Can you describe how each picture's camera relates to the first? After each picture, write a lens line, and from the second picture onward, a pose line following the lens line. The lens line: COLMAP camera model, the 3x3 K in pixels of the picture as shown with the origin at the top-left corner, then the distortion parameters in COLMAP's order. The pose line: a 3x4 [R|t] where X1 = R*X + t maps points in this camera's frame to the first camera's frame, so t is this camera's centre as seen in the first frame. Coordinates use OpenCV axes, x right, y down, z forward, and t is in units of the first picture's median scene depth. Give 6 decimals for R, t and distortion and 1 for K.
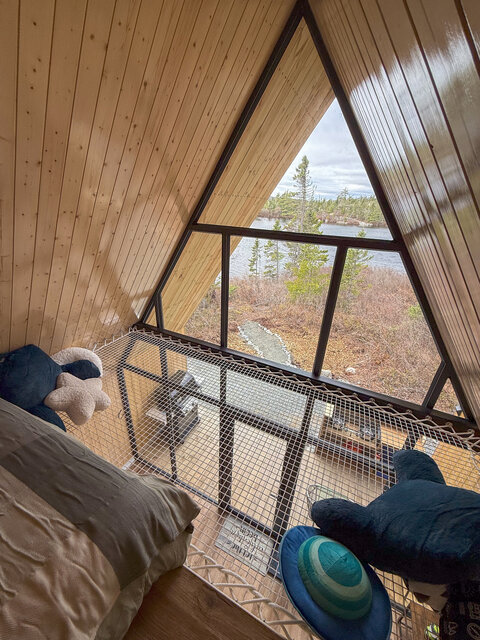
lens RADIAL K [[253.7, 0, 238.3], [0, 253.7, 317.2], [0, 0, 1]] dist [-0.000671, -0.000237]
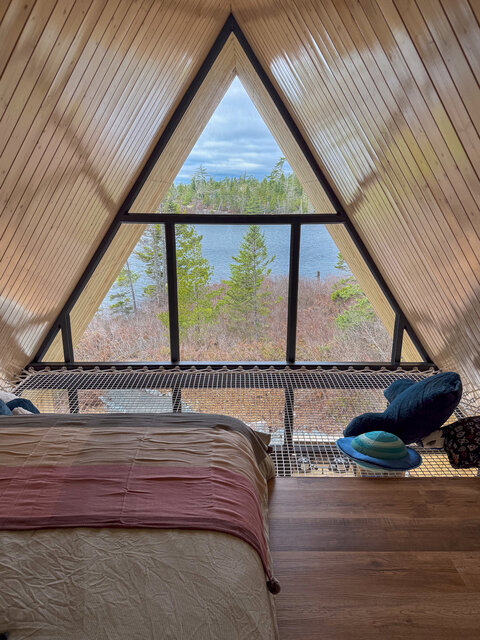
lens RADIAL K [[444.0, 0, 240.0], [0, 444.0, 320.0], [0, 0, 1]] dist [0.074397, -0.109413]
pose [[0.905037, -0.155773, 0.395780, -0.470059], [0.210422, 0.972651, -0.098354, 0.194526], [-0.369635, 0.172295, 0.913063, -0.420965]]
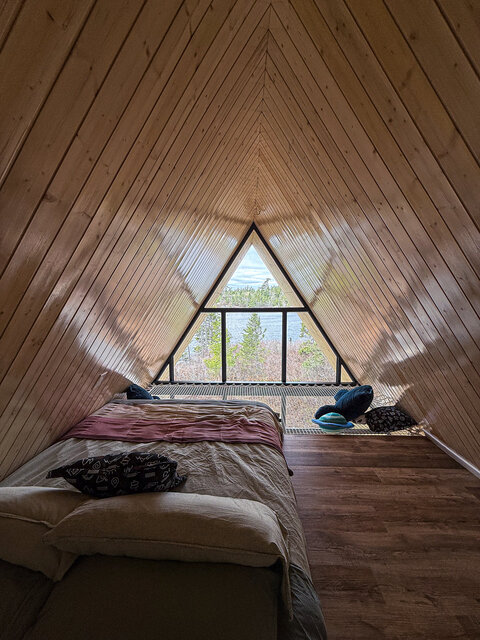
lens RADIAL K [[249.8, 0, 237.7], [0, 249.8, 318.0], [0, 0, 1]] dist [0.000823, 0.000058]
pose [[0.917429, -0.082011, 0.389356, -0.628551], [0.205538, 0.935545, -0.287246, 0.239507], [-0.340702, 0.343556, 0.875152, -0.563537]]
